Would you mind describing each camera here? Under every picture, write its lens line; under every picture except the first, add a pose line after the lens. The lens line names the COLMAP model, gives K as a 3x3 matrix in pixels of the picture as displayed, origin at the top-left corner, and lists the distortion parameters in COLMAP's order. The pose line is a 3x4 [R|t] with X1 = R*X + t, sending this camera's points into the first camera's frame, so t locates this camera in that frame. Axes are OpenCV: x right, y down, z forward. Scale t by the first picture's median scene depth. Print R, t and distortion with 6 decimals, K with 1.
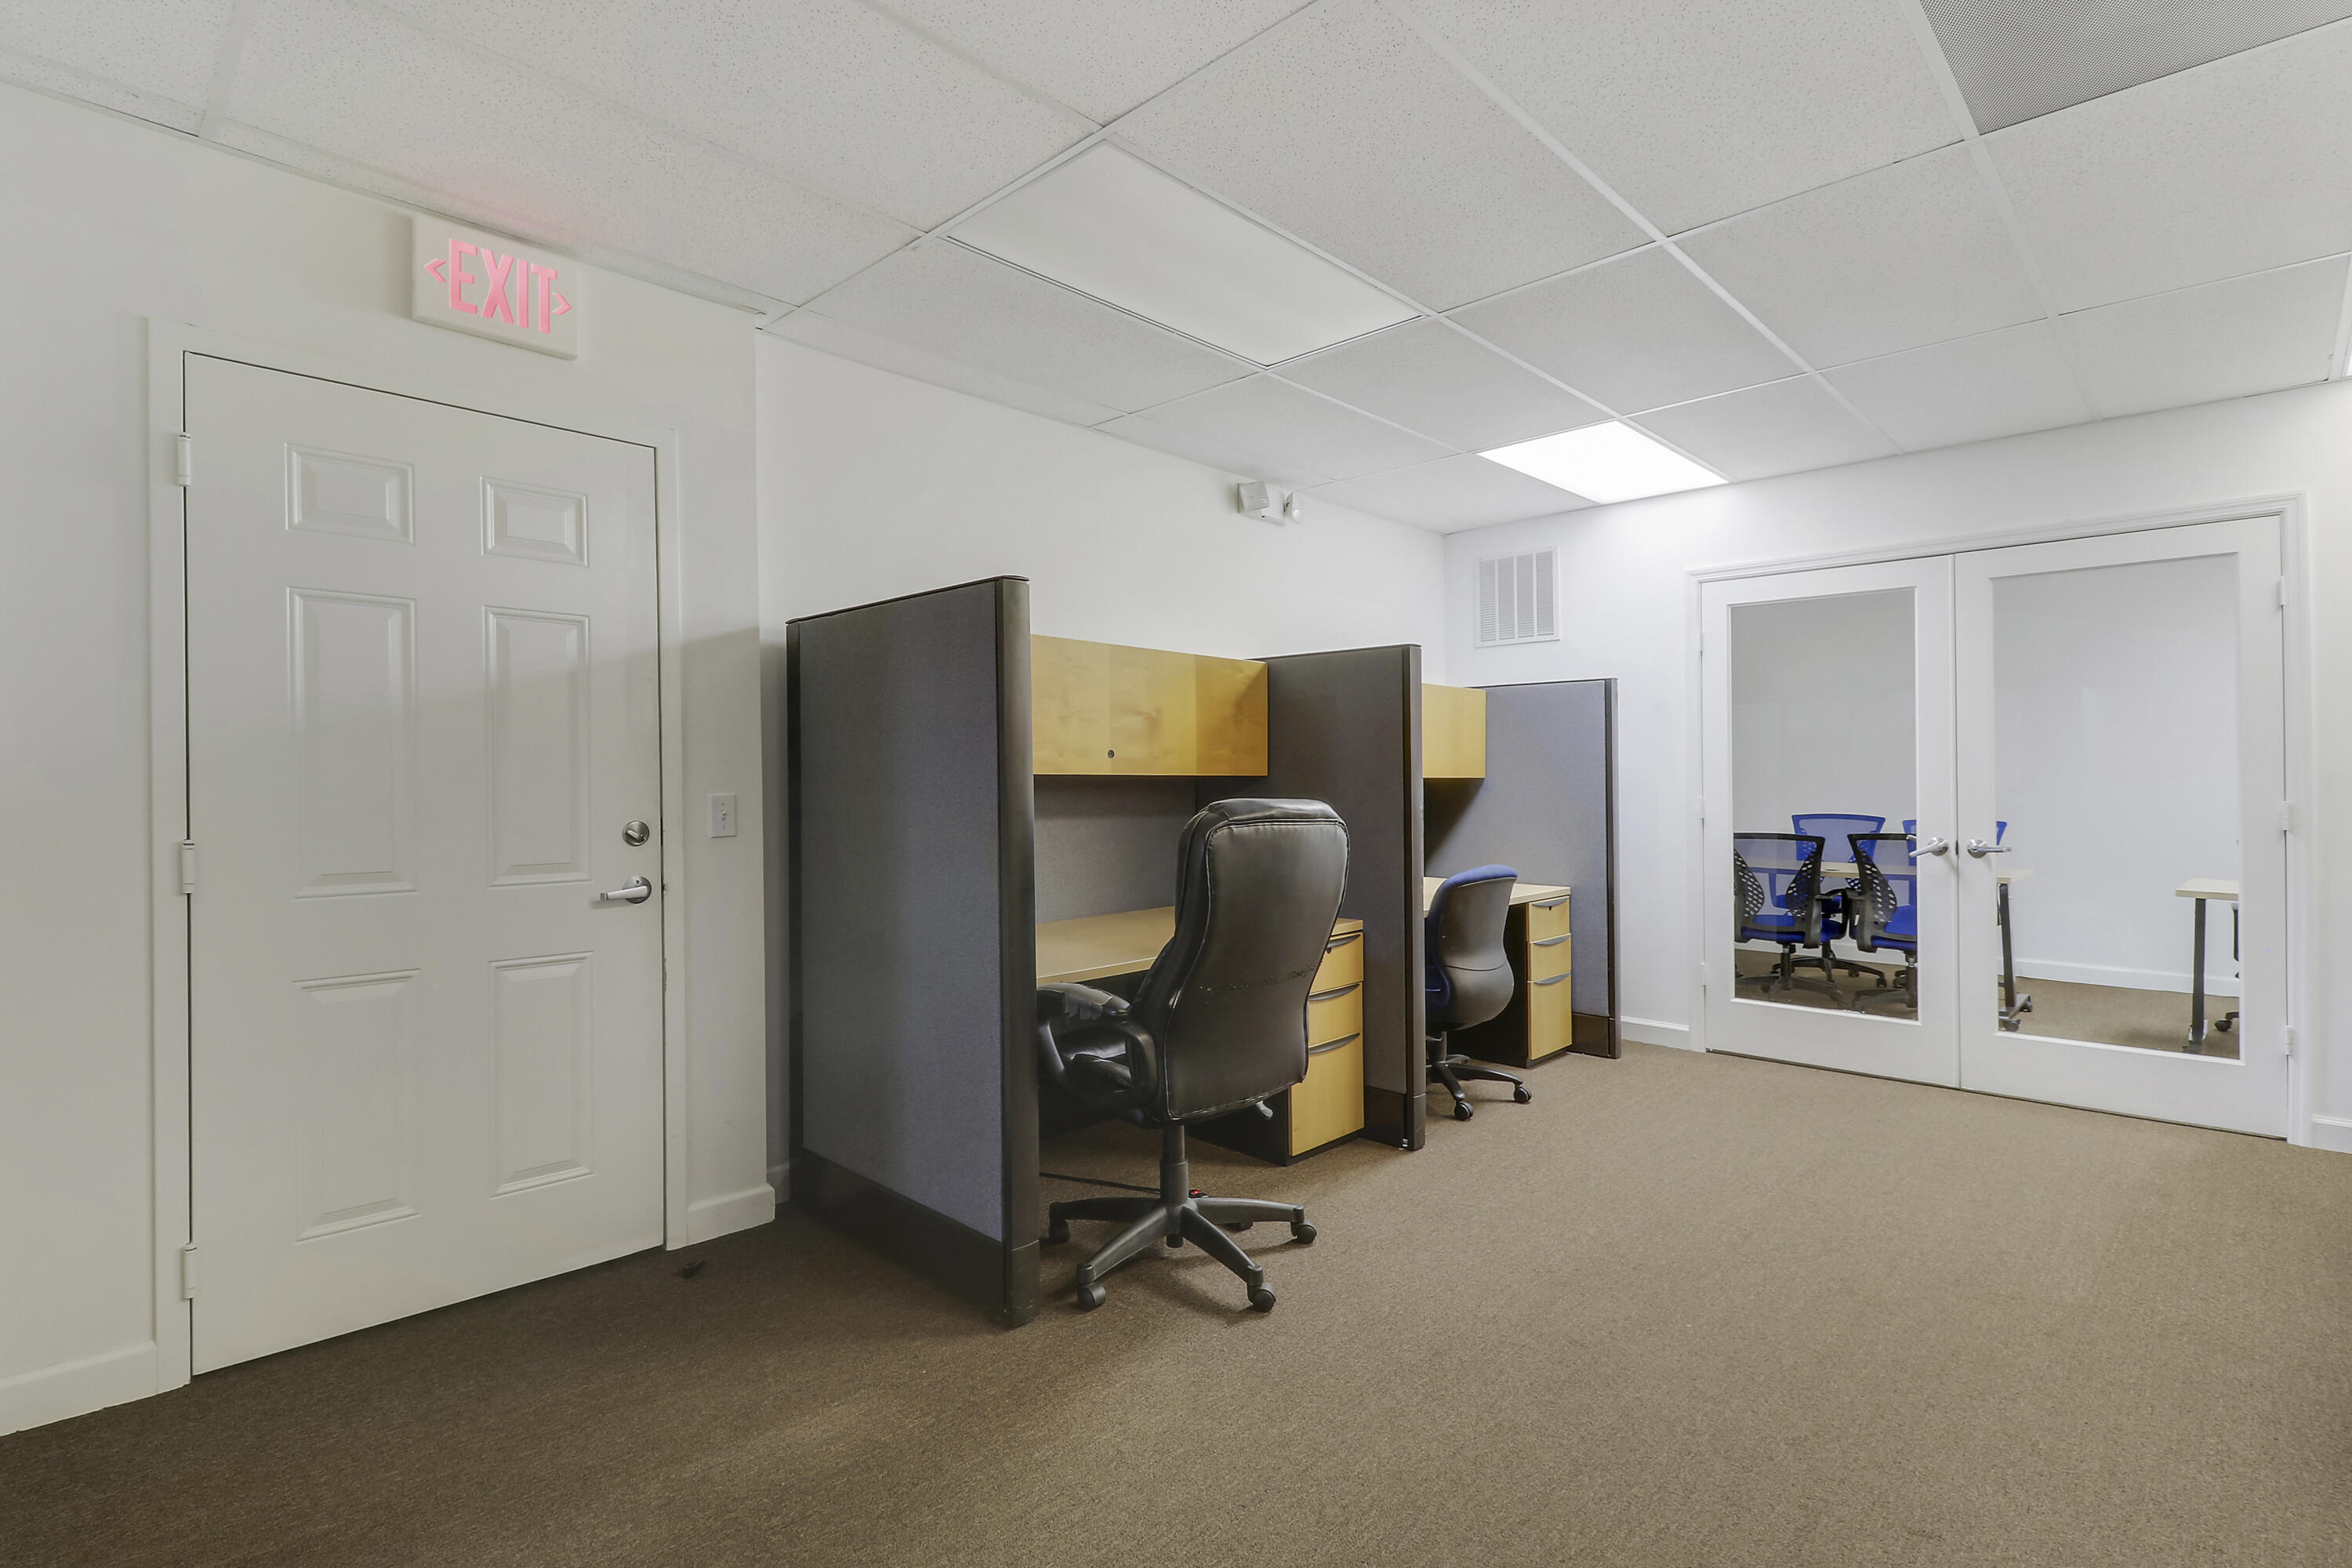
lens RADIAL K [[1101.3, 0, 1166.6], [0, 1101.3, 793.0], [0, 0, 1]] dist [-0.007018, -0.001035]
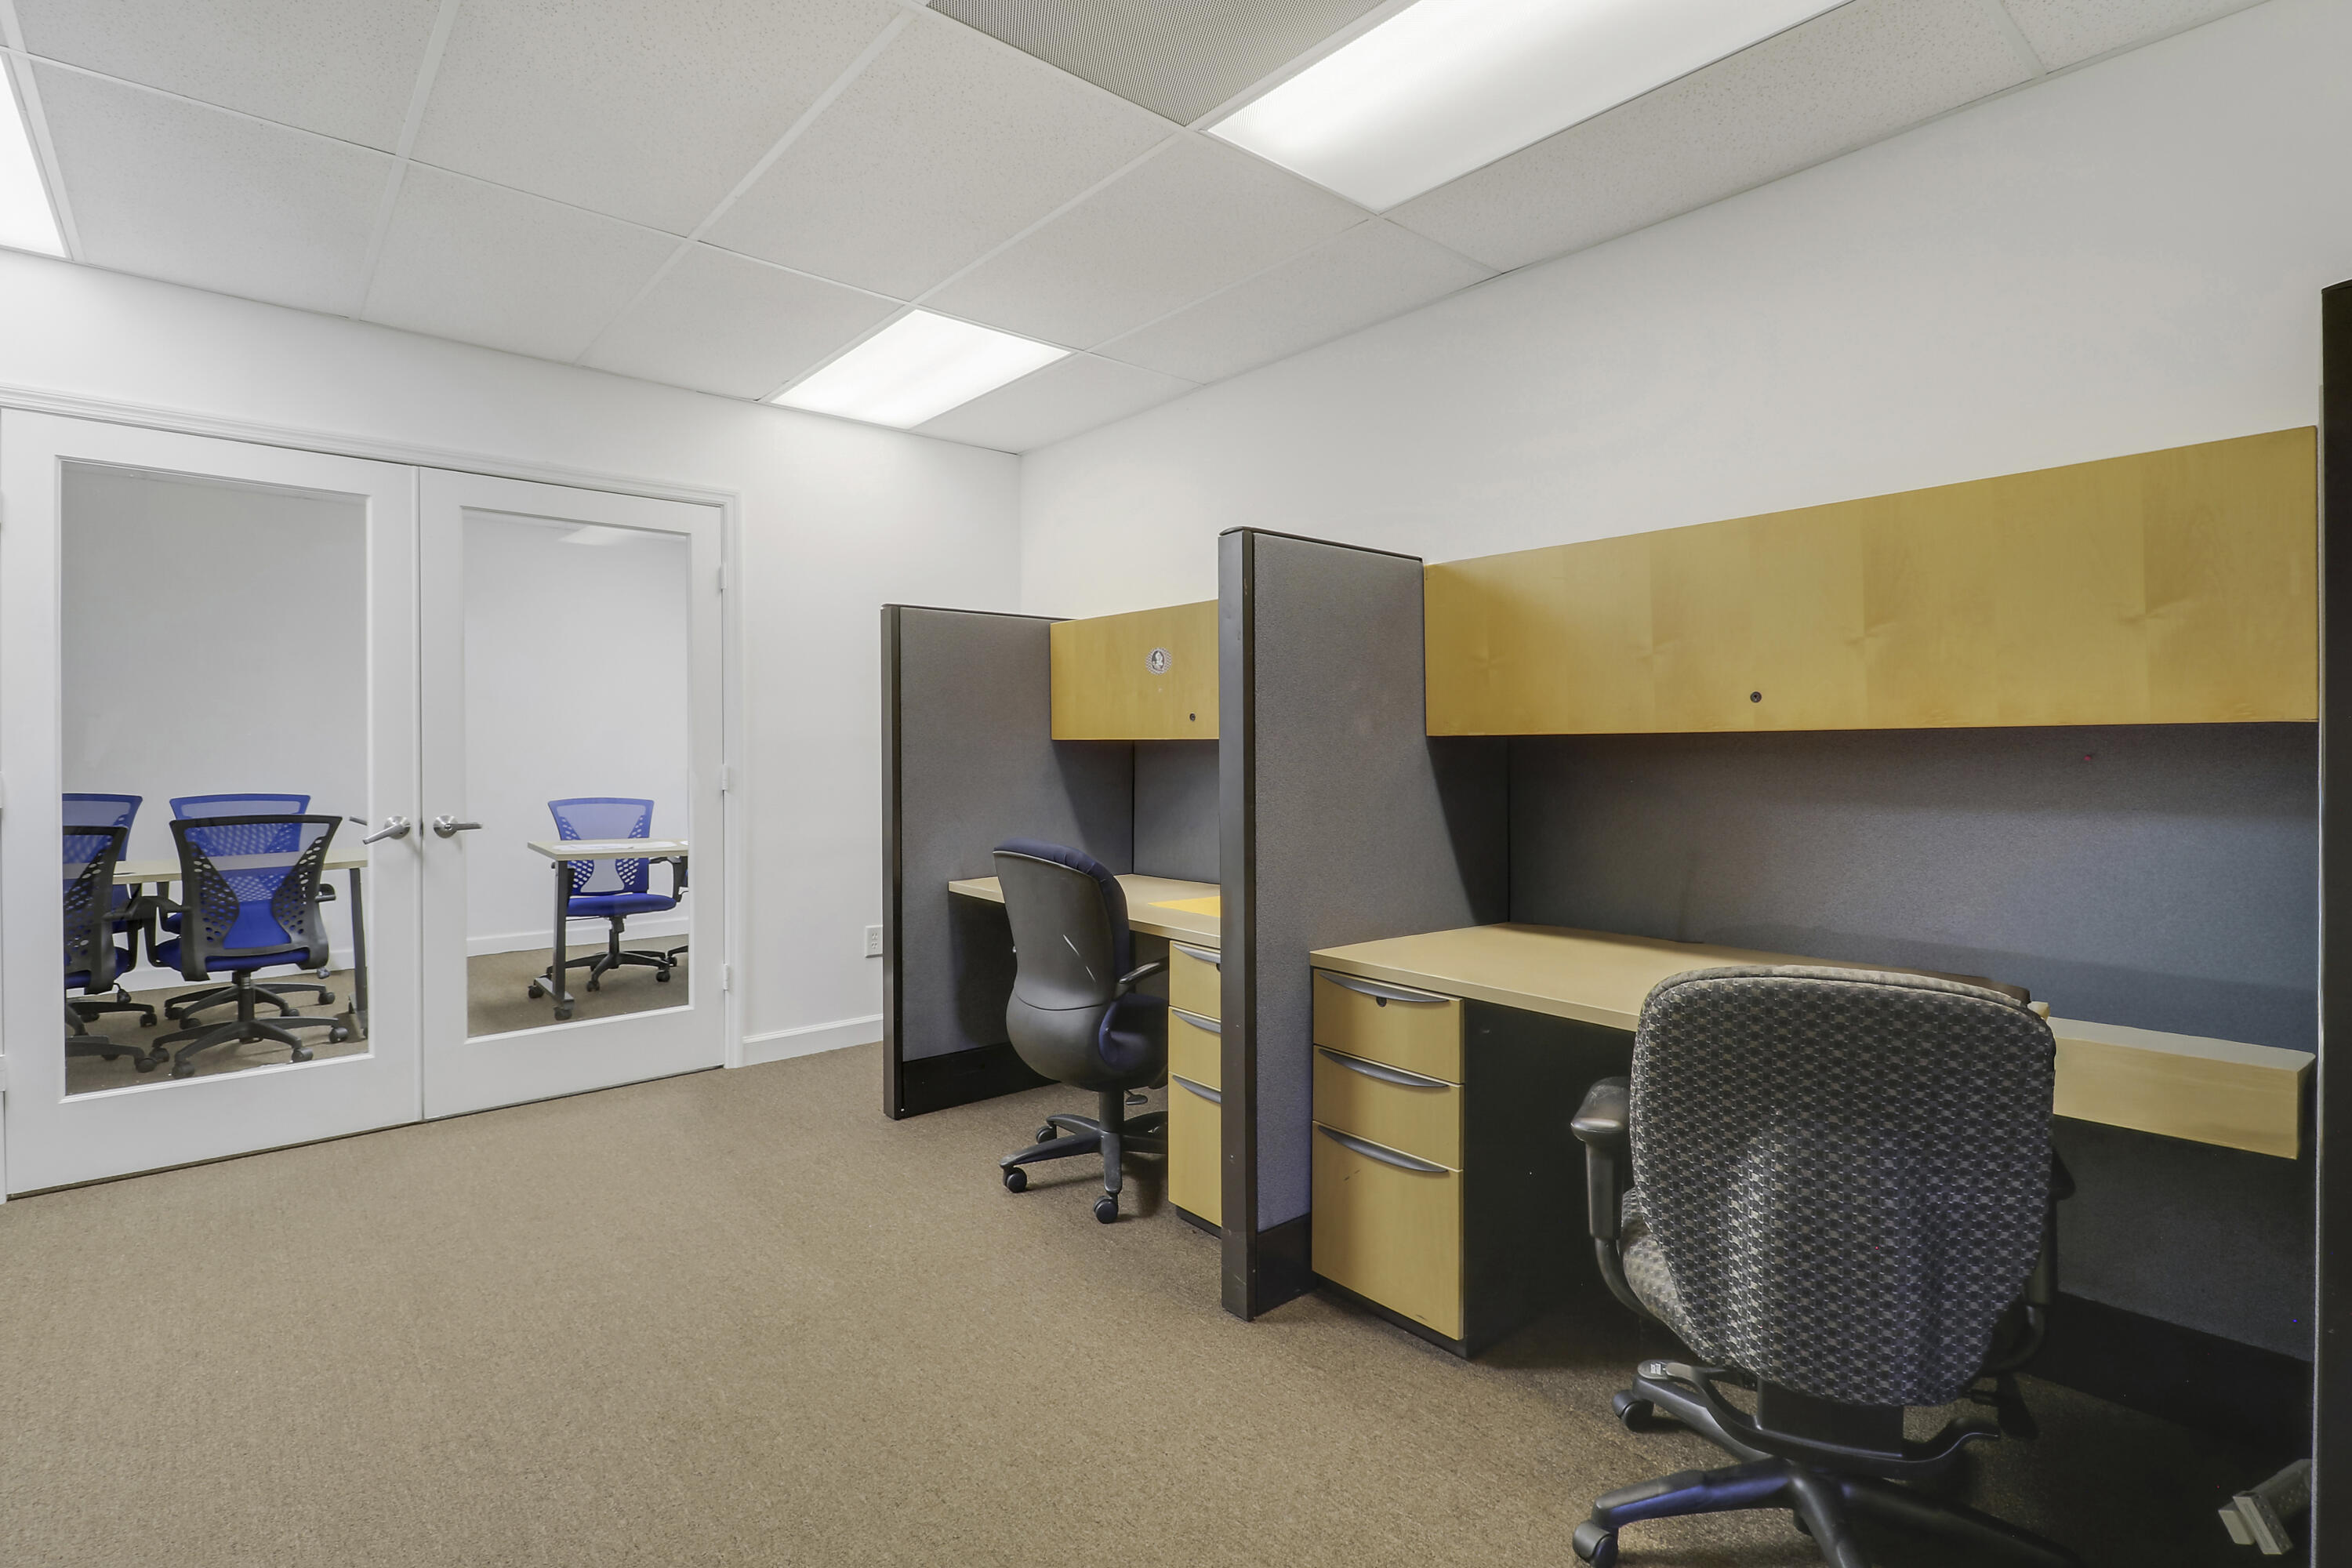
lens RADIAL K [[1101.3, 0, 1202.2], [0, 1101.3, 758.1], [0, 0, 1]] dist [-0.007018, -0.001035]
pose [[0.069200, -0.003465, 0.997597, -0.054692], [0.011904, 0.999926, 0.002648, 0.003216], [-0.997532, 0.011692, 0.069236, 0.360377]]
